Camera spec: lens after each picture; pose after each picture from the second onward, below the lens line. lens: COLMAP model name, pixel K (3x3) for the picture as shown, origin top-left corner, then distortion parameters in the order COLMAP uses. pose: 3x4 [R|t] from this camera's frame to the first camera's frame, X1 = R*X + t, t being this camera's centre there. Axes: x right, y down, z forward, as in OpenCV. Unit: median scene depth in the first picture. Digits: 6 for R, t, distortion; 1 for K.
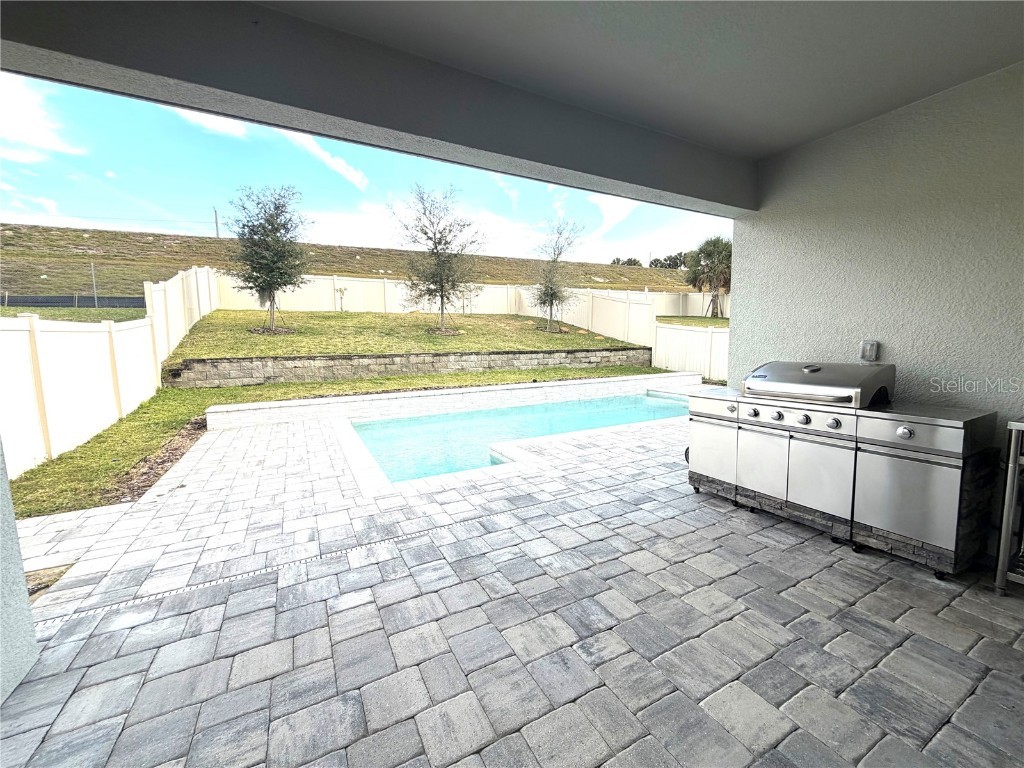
lens RADIAL K [[409.4, 0, 507.7], [0, 409.4, 381.6], [0, 0, 1]] dist [0.000023, 0.000267]
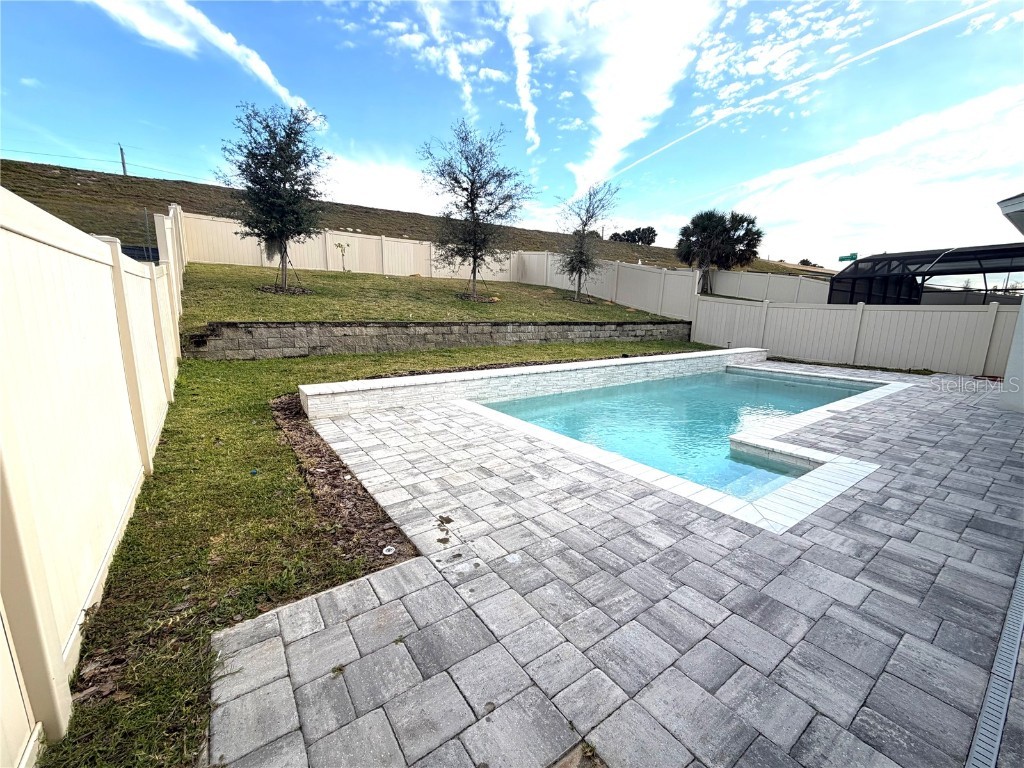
lens RADIAL K [[409.4, 0, 510.0], [0, 409.4, 382.7], [0, 0, 1]] dist [0.000023, 0.000267]
pose [[0.990148, 0.002505, 0.140002, -0.311034], [-0.012266, 0.997548, 0.068902, -0.001380], [-0.139486, -0.069941, 0.987751, 0.146104]]
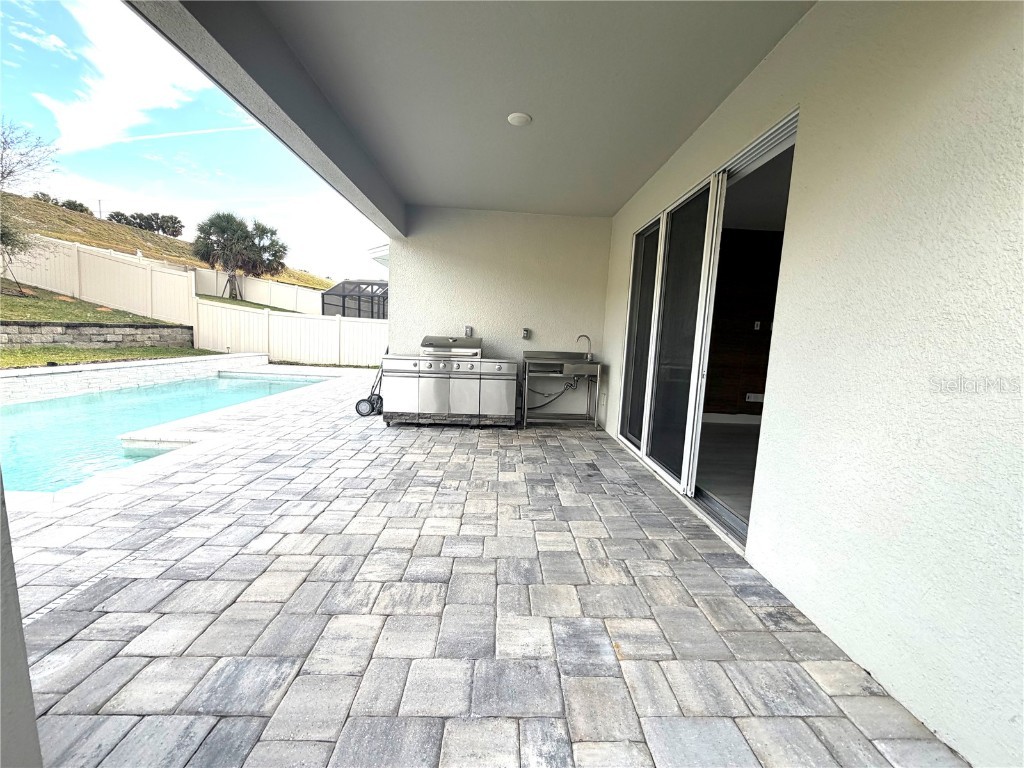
lens RADIAL K [[409.4, 0, 514.9], [0, 409.4, 378.6], [0, 0, 1]] dist [0.000023, 0.000267]
pose [[0.437117, -0.058784, 0.897482, -0.217979], [0.036012, 0.998206, 0.047841, 0.018120], [-0.898684, 0.011408, 0.438449, -0.010099]]
